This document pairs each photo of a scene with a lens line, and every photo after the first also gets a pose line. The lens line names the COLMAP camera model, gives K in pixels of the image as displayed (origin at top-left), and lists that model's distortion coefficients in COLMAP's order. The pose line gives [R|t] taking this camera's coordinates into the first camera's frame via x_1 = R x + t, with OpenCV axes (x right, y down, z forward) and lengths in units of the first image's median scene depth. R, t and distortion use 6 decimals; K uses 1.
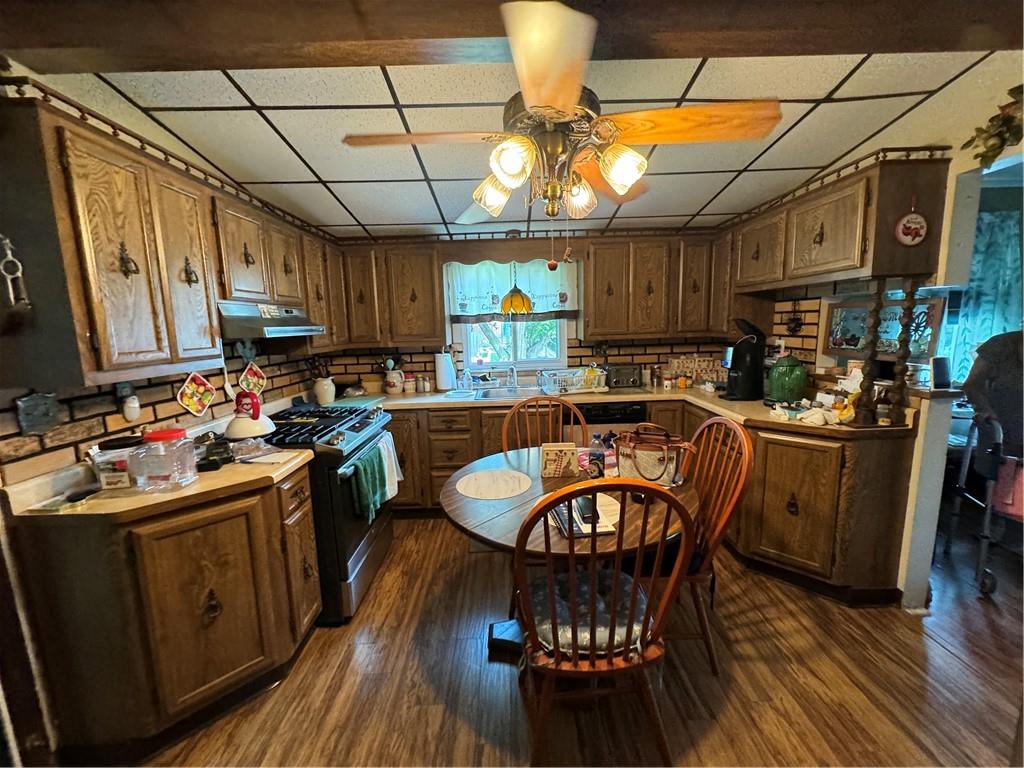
lens RADIAL K [[410.0, 0, 512.6], [0, 410.0, 384.5], [0, 0, 1]] dist [0.001413, 0.000051]
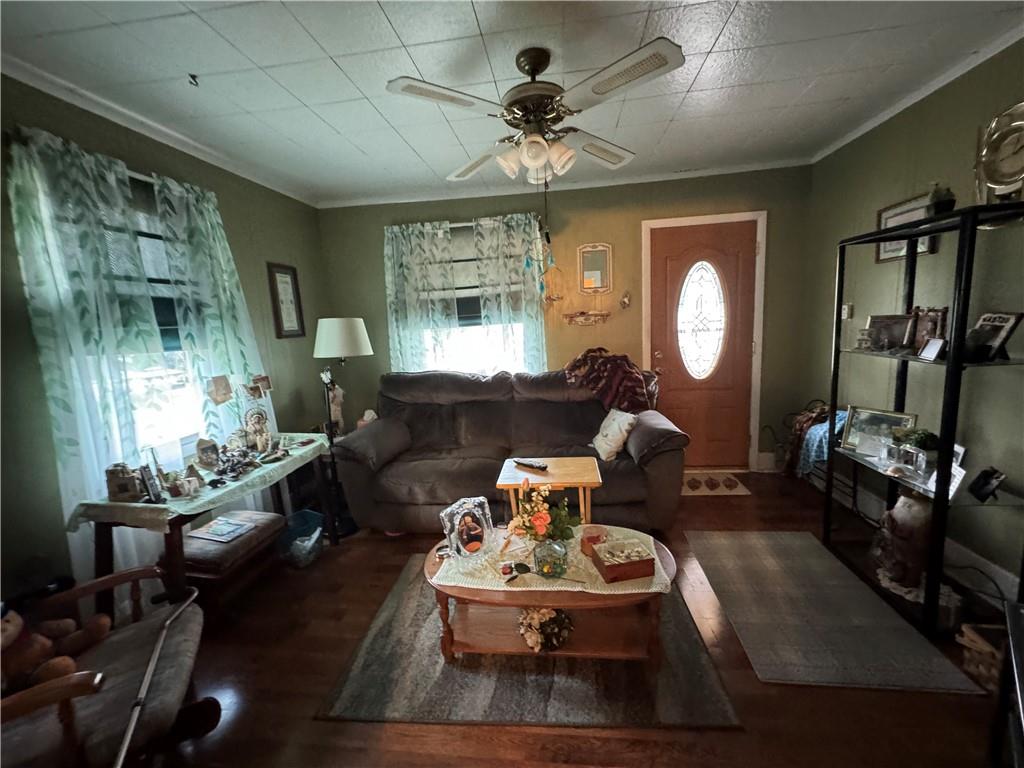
lens RADIAL K [[410.0, 0, 514.4], [0, 410.0, 381.1], [0, 0, 1]] dist [0.001413, 0.000051]
pose [[0.139775, -0.130473, 0.981550, 0.532427], [0.194086, 0.975662, 0.102052, -0.066048], [-0.970976, 0.176240, 0.161696, 0.411391]]
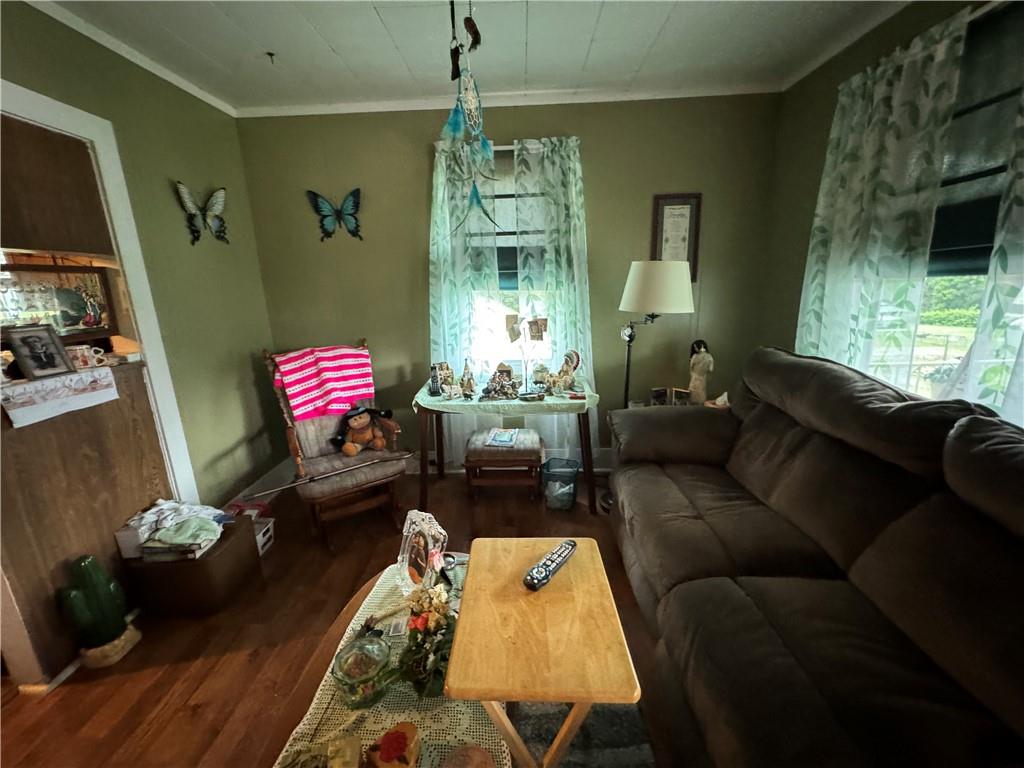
lens RADIAL K [[410.0, 0, 512.5], [0, 410.0, 380.8], [0, 0, 1]] dist [0.001413, 0.000051]
pose [[0.999123, 0.008014, -0.041105, 1.116988], [-0.004415, 0.996206, 0.086915, -0.042784], [0.041646, -0.086657, 0.995367, 0.207510]]
